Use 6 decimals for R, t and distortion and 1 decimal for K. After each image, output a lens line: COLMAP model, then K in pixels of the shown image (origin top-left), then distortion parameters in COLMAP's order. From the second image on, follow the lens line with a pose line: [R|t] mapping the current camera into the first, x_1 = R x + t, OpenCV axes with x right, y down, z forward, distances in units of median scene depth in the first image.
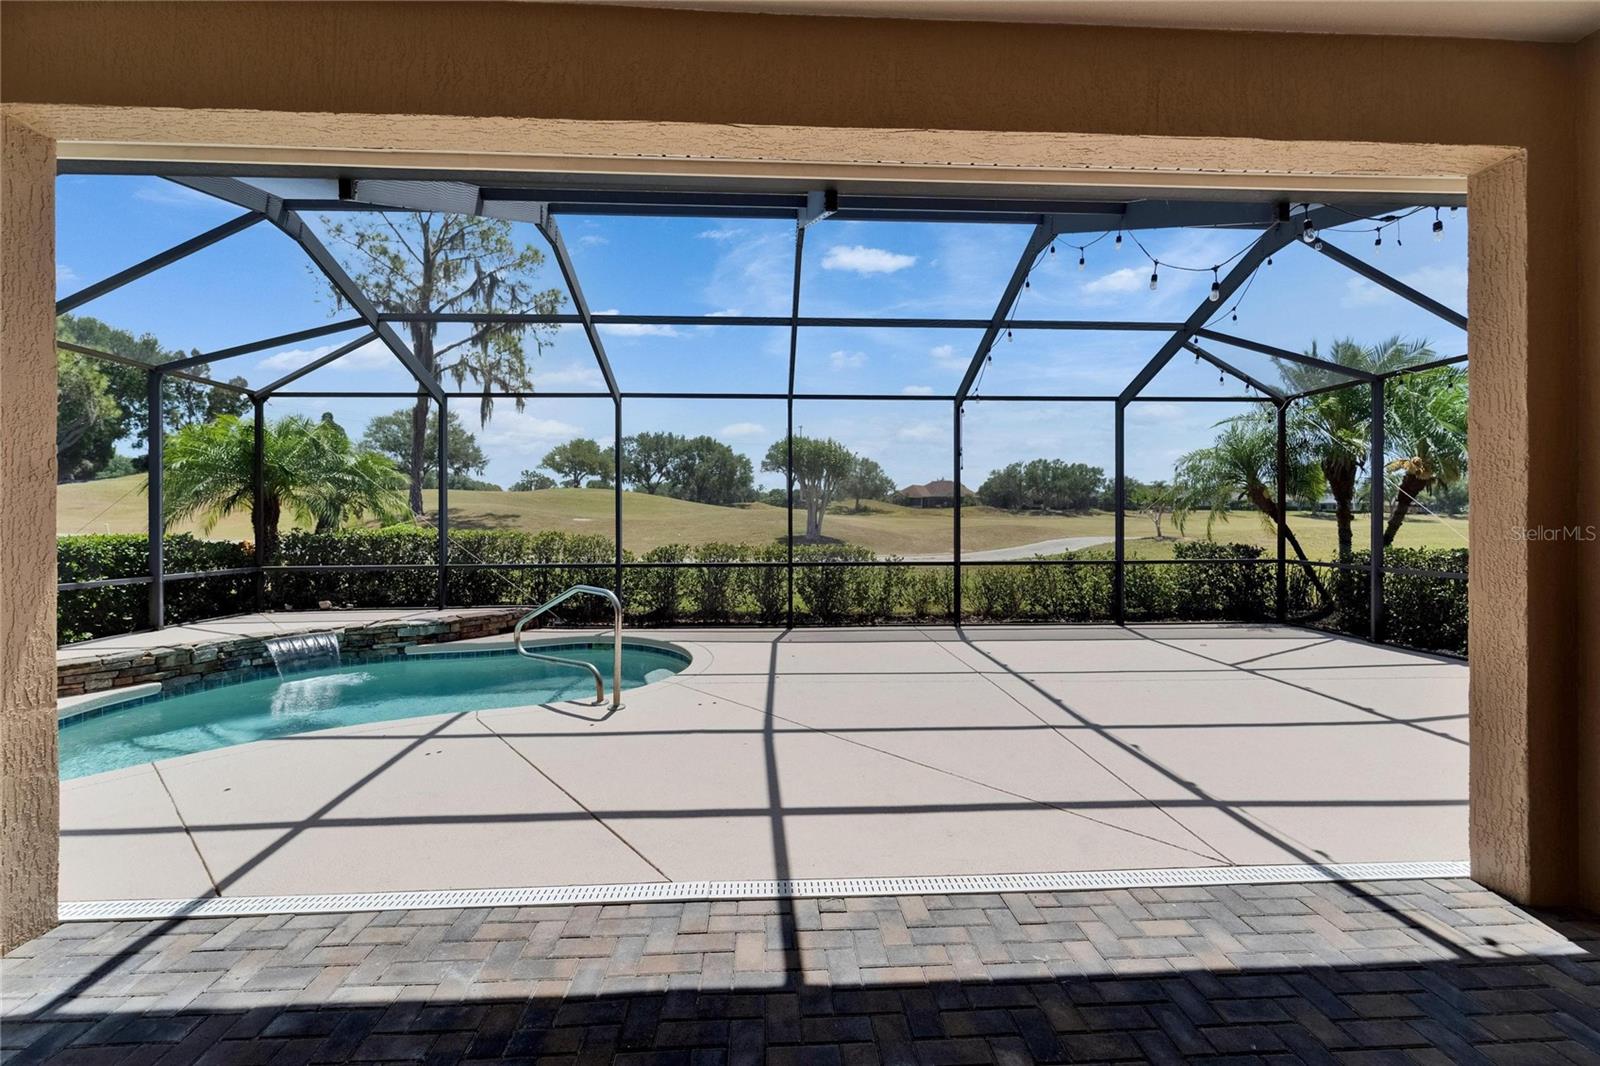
lens RADIAL K [[663.3, 0, 802.7], [0, 663.3, 522.1], [0, 0, 1]] dist [0.001295, -0.001013]
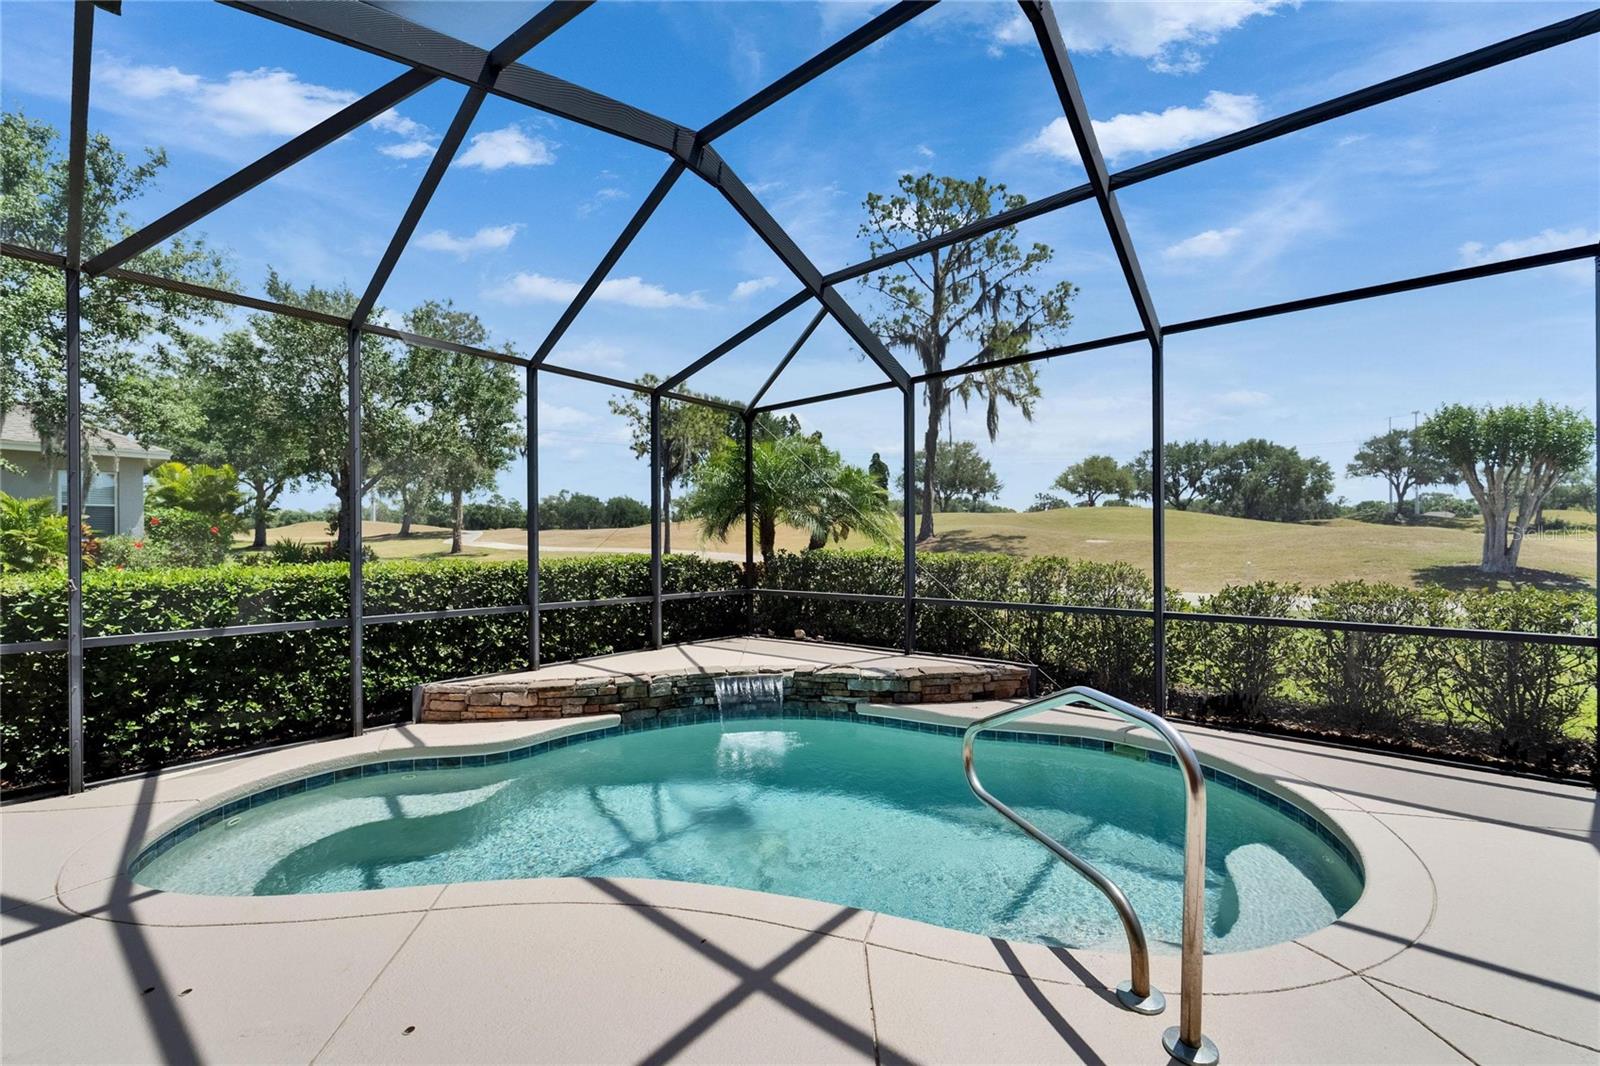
lens RADIAL K [[639.5, 0, 799.2], [0, 639.5, 538.2], [0, 0, 1]] dist [0.002996, 0.000138]
pose [[0.726298, -0.005744, -0.687356, -0.104590], [-0.001209, 0.999953, -0.009634, 0.001789], [0.687379, 0.007828, 0.726256, 0.322397]]
